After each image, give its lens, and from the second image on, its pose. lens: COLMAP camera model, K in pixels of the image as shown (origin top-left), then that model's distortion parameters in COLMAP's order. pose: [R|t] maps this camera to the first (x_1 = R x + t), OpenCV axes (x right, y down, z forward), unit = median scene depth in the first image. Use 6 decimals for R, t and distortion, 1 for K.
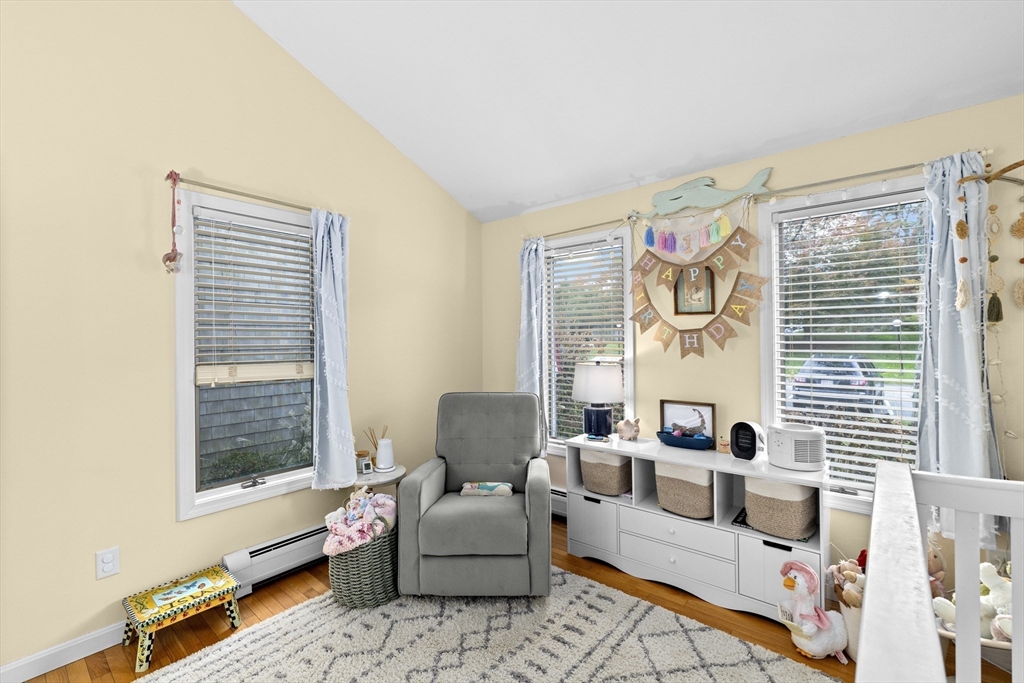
lens RADIAL K [[461.4, 0, 512.8], [0, 461.4, 338.9], [0, 0, 1]] dist [-0.001679, -0.000204]
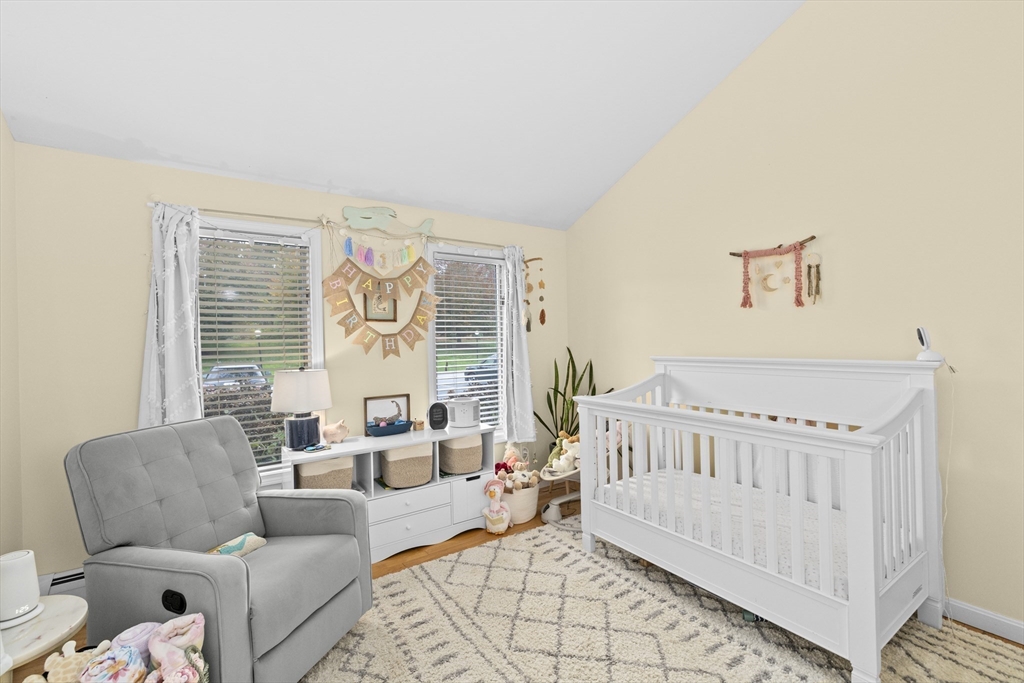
lens RADIAL K [[461.4, 0, 512.8], [0, 461.4, 342.0], [0, 0, 1]] dist [-0.001679, -0.000204]
pose [[0.226200, -0.001431, 0.974080, -0.711071], [0.019070, 0.999814, -0.002959, 0.009553], [-0.973894, 0.019245, 0.226186, 0.433324]]
